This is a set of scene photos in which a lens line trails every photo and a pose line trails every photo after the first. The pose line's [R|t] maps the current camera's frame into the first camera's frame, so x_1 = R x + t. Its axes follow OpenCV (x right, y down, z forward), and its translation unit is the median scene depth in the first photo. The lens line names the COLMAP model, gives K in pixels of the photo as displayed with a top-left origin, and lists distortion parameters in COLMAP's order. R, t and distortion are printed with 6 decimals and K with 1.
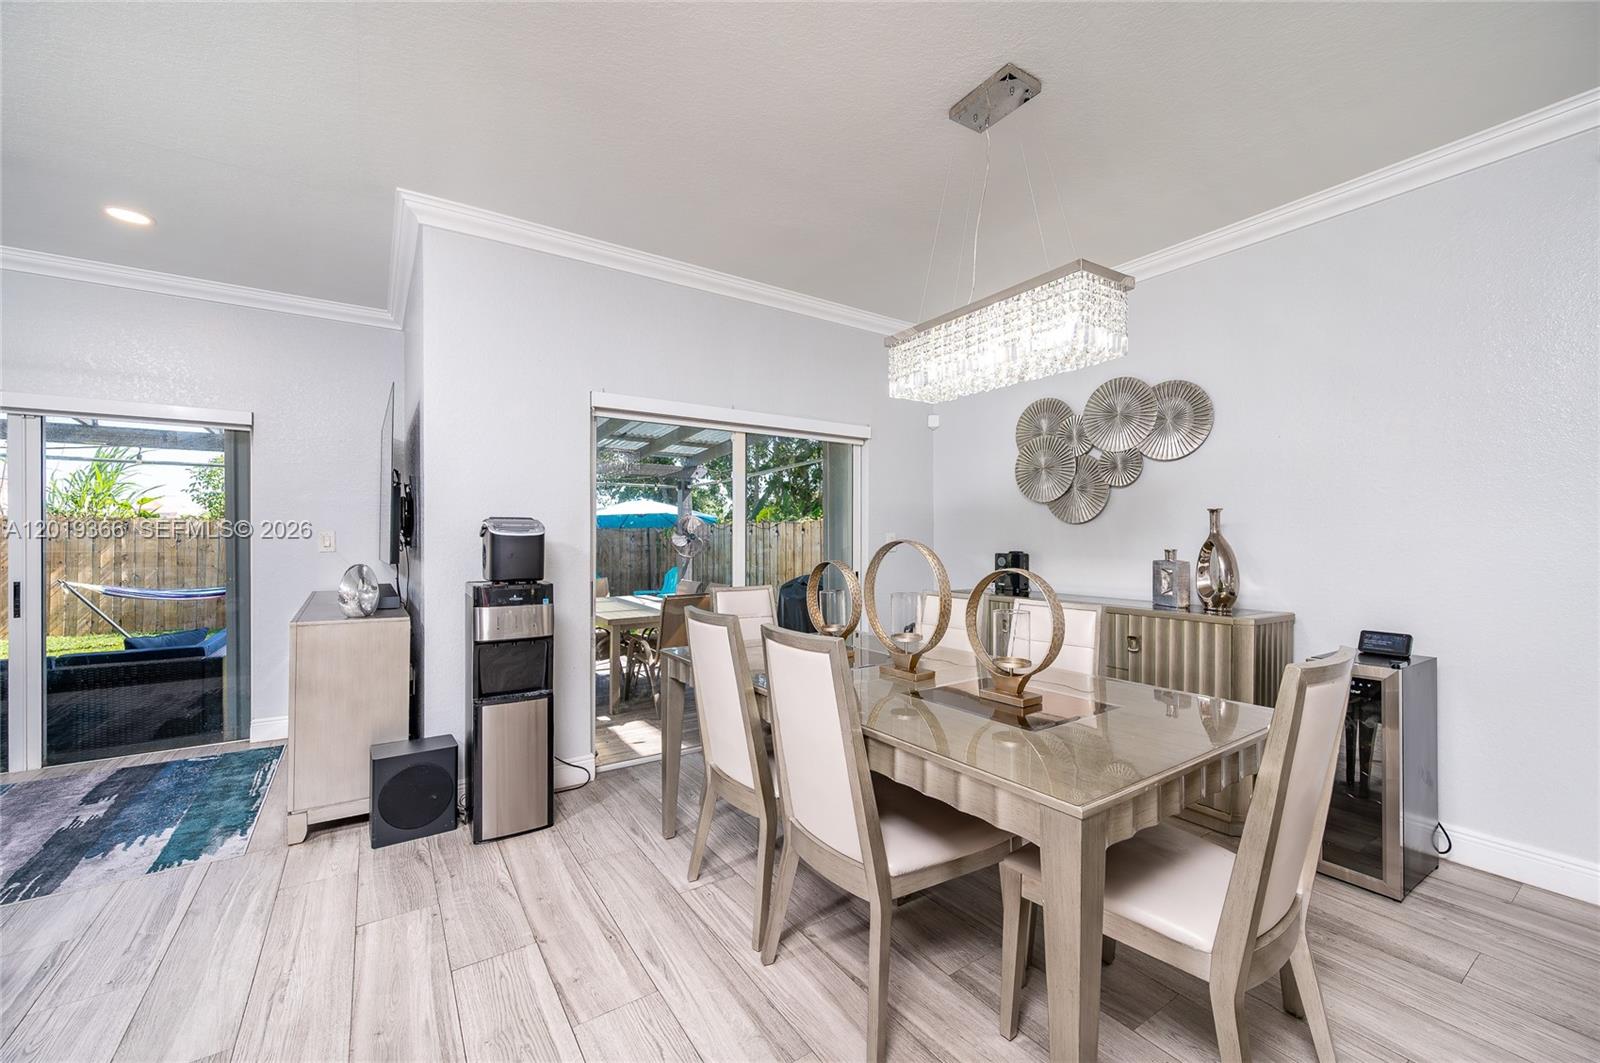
lens RADIAL K [[657.2, 0, 802.9], [0, 657.2, 540.9], [0, 0, 1]] dist [0.000572, 0.000544]
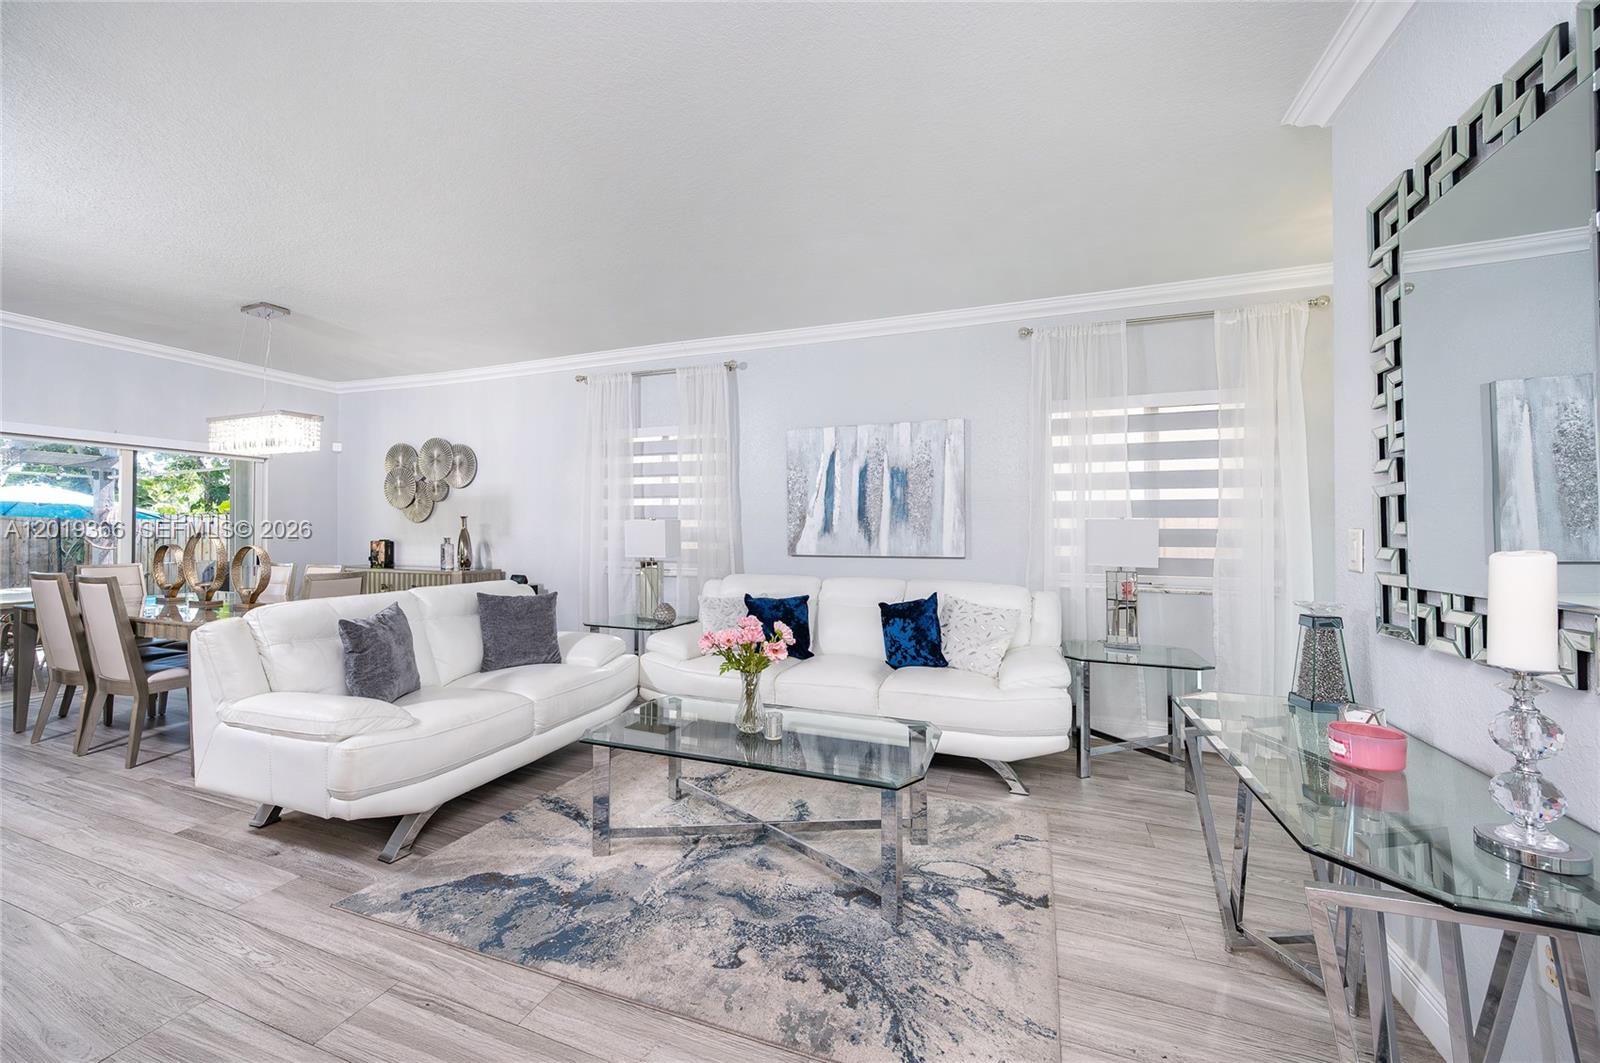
lens RADIAL K [[635.3, 0, 806.0], [0, 635.3, 532.6], [0, 0, 1]] dist [-0.001669, -0.000350]
pose [[0.816624, 0.002451, 0.577164, 0.337964], [-0.002297, 0.999997, -0.000997, -0.002147], [-0.577165, -0.000512, 0.816627, -0.969526]]
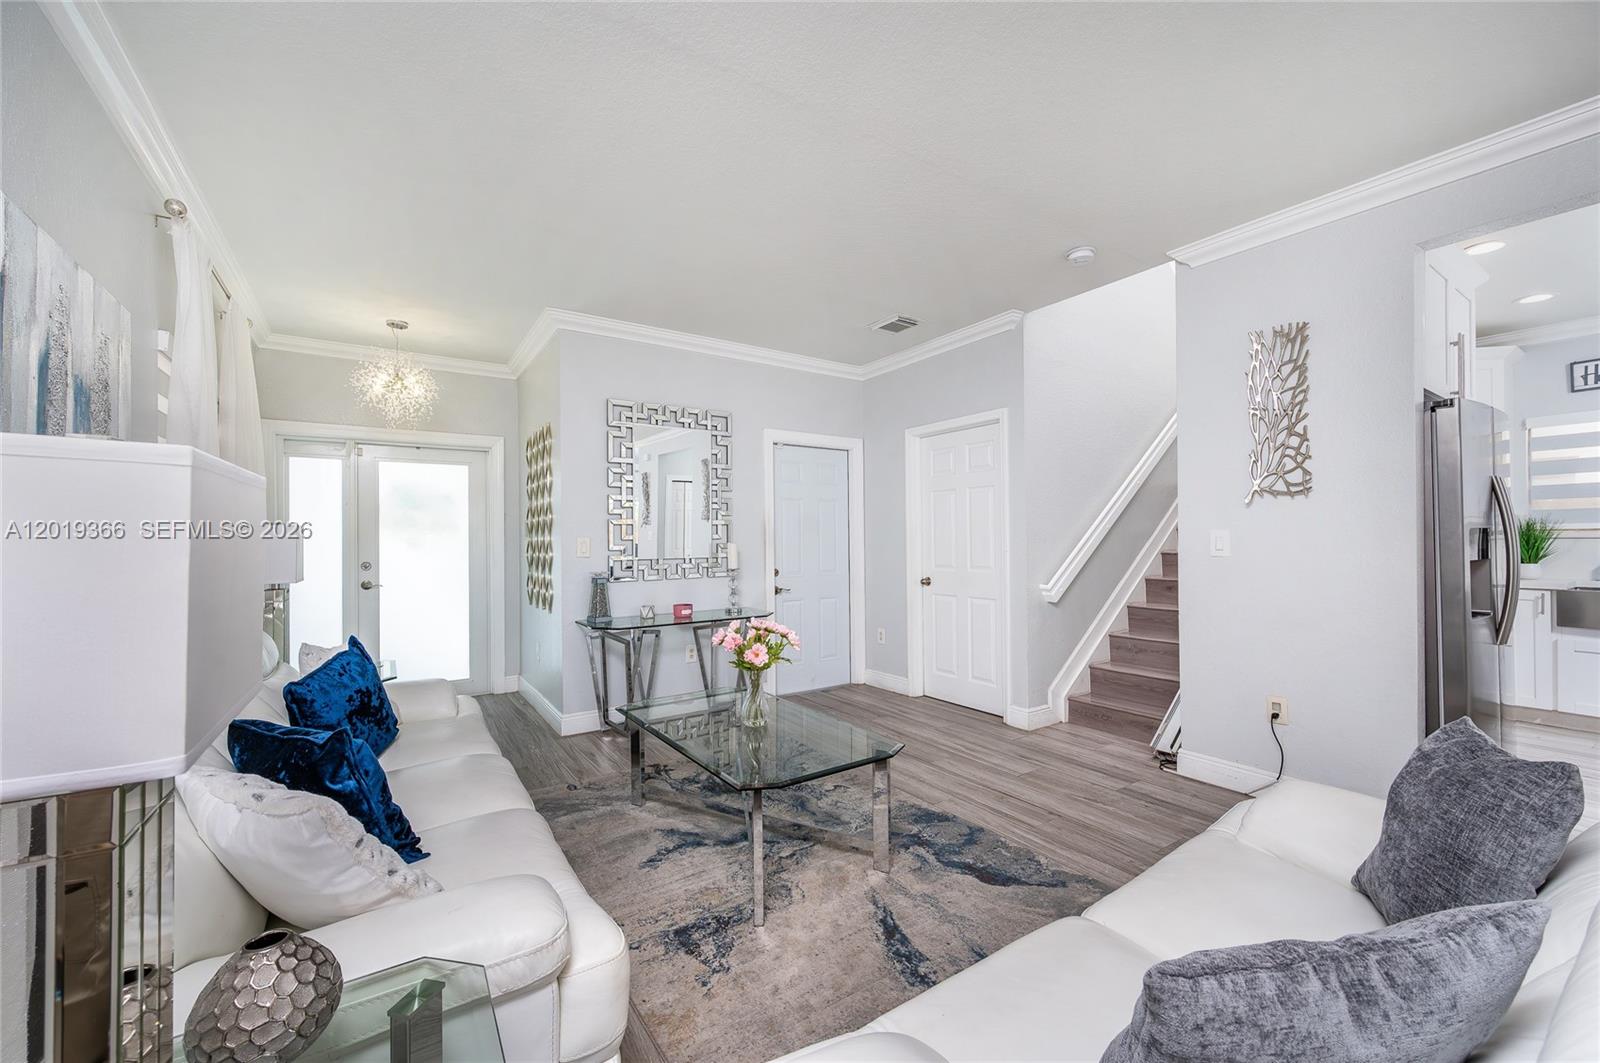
lens RADIAL K [[657.2, 0, 802.9], [0, 657.2, 540.9], [0, 0, 1]] dist [0.000572, 0.000544]
pose [[-0.999973, 0.007093, 0.001813, 0.657992], [0.007103, 0.999960, 0.005490, -0.005004], [-0.001774, 0.005502, -0.999983, 0.517033]]
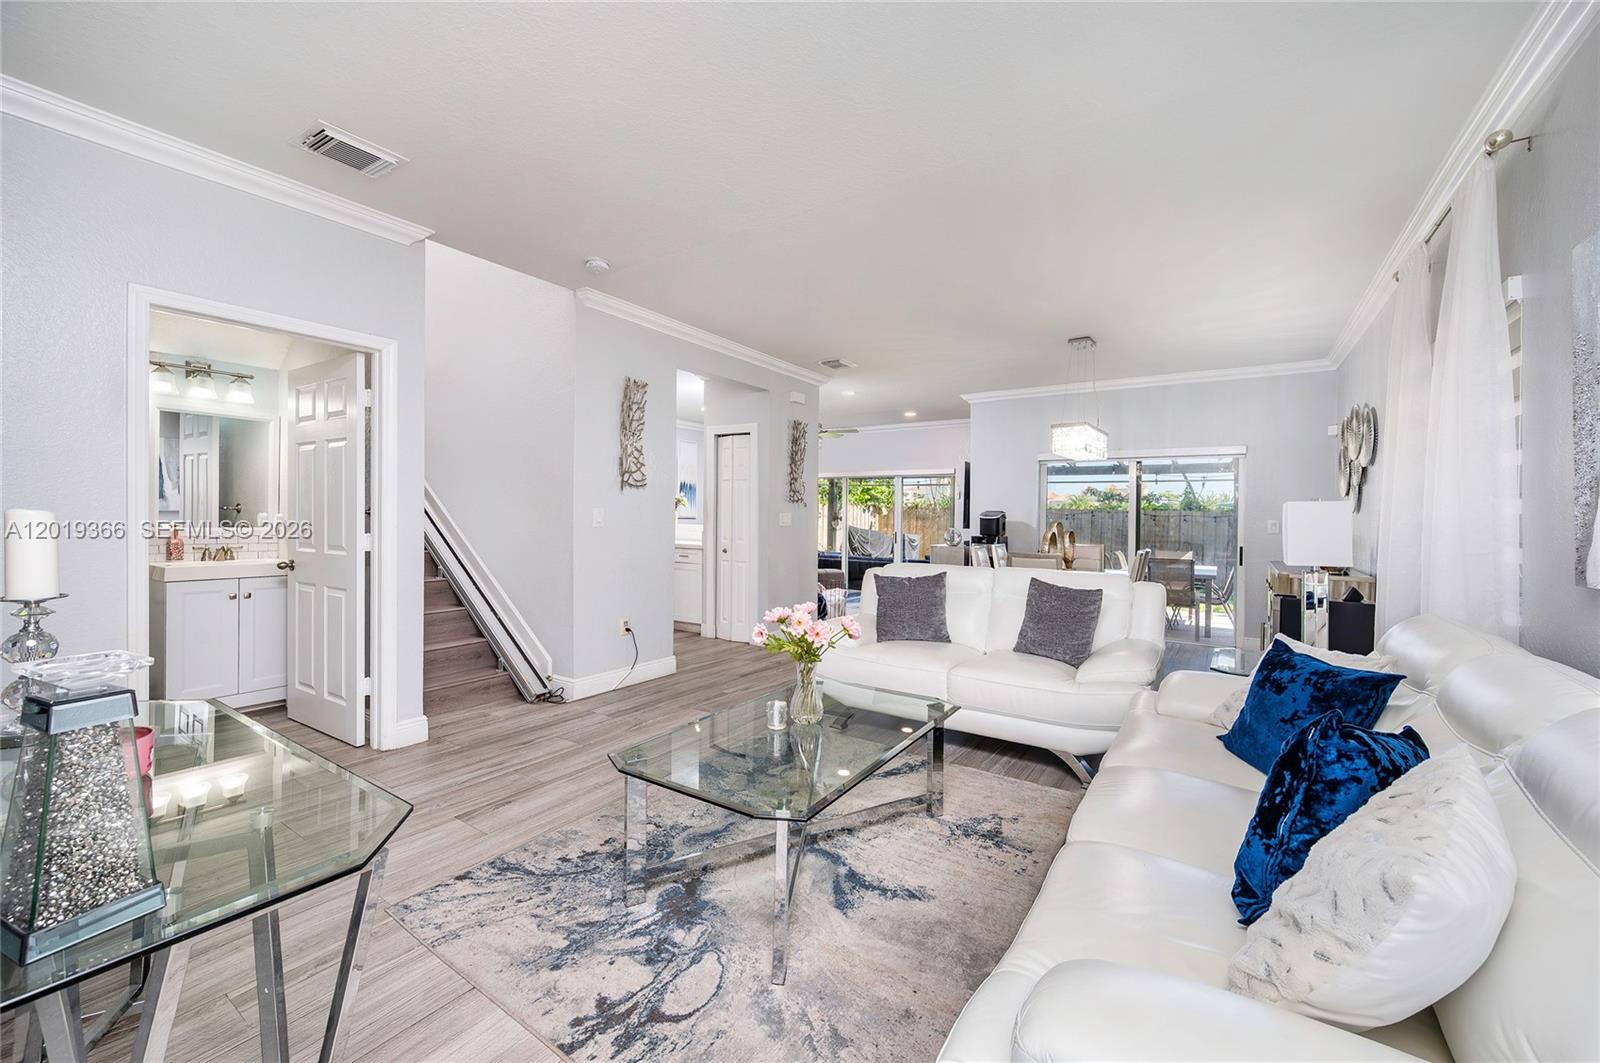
lens RADIAL K [[626.4, 0, 756.2], [0, 626.4, 522.0], [0, 0, 1]] dist [0.009458, 0.000155]
pose [[0.340767, 0.015635, -0.940018, 1.368027], [-0.017884, 0.999789, 0.010146, -0.001385], [0.939978, 0.013353, 0.340974, -0.616041]]
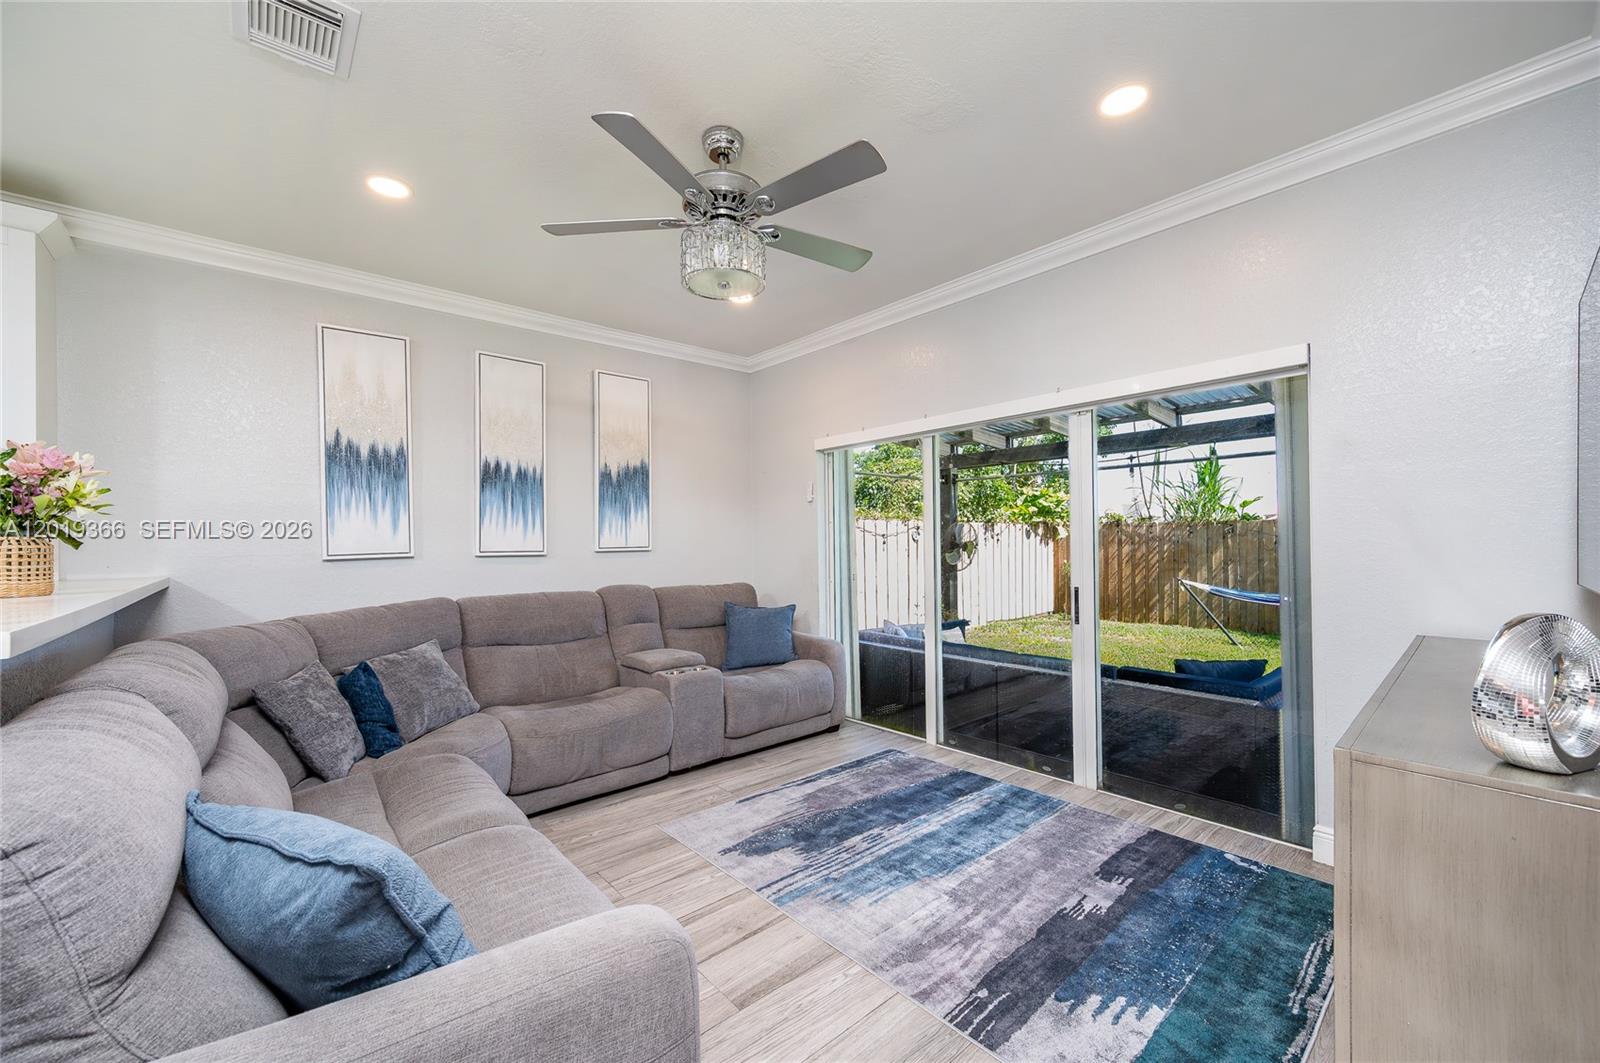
lens RADIAL K [[635.3, 0, 806.0], [0, 635.3, 532.6], [0, 0, 1]] dist [-0.001669, -0.000350]
pose [[0.147565, -0.021542, -0.988818, -0.358530], [0.006547, 0.999762, -0.020804, 0.000907], [0.989031, -0.003404, 0.147671, 0.509115]]
